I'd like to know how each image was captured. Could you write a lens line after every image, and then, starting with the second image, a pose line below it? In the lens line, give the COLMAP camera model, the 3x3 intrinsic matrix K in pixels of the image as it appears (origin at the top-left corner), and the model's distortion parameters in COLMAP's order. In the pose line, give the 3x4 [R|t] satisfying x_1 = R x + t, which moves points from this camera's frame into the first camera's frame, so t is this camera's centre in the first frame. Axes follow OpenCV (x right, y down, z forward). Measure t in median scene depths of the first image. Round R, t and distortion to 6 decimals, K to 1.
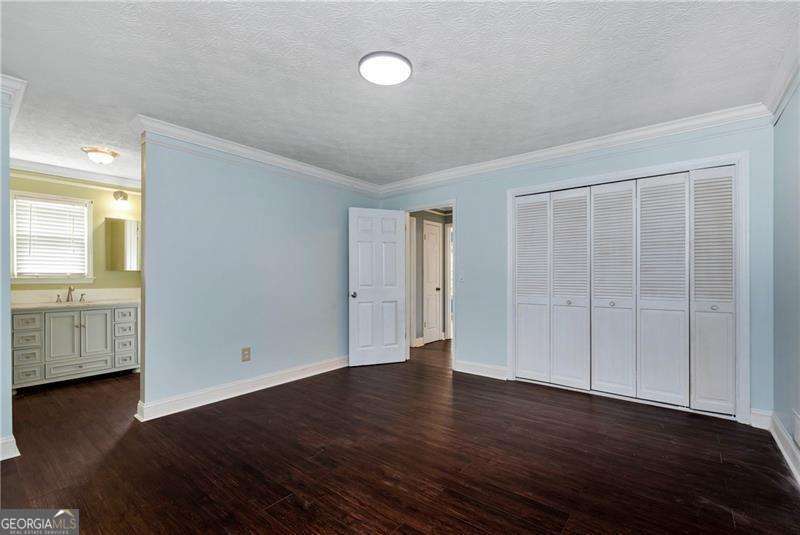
lens RADIAL K [[362.4, 0, 405.9], [0, 362.4, 271.7], [0, 0, 1]] dist [0.001188, -0.001275]
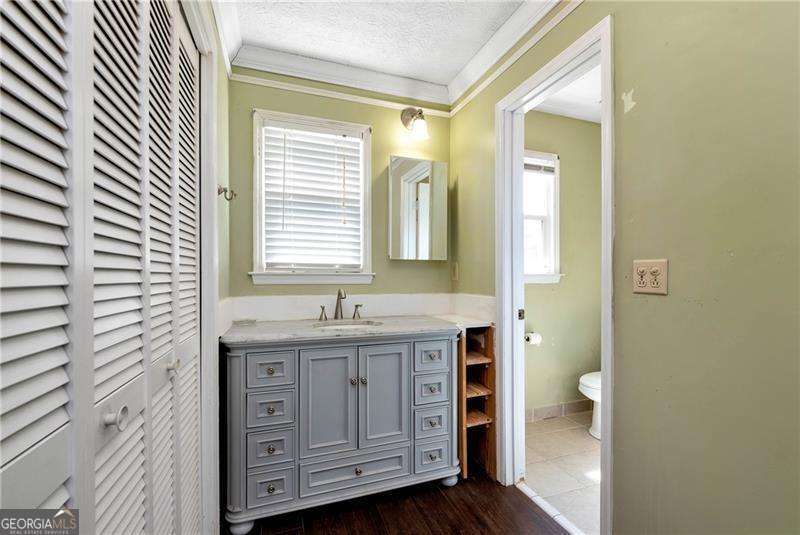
lens RADIAL K [[351.2, 0, 400.4], [0, 351.2, 272.0], [0, 0, 1]] dist [-0.001229, -0.000033]
pose [[0.845704, 0.003628, -0.533640, -0.585922], [-0.001725, 0.999990, 0.004065, 0.013137], [0.533649, -0.002518, 0.845702, 0.622876]]
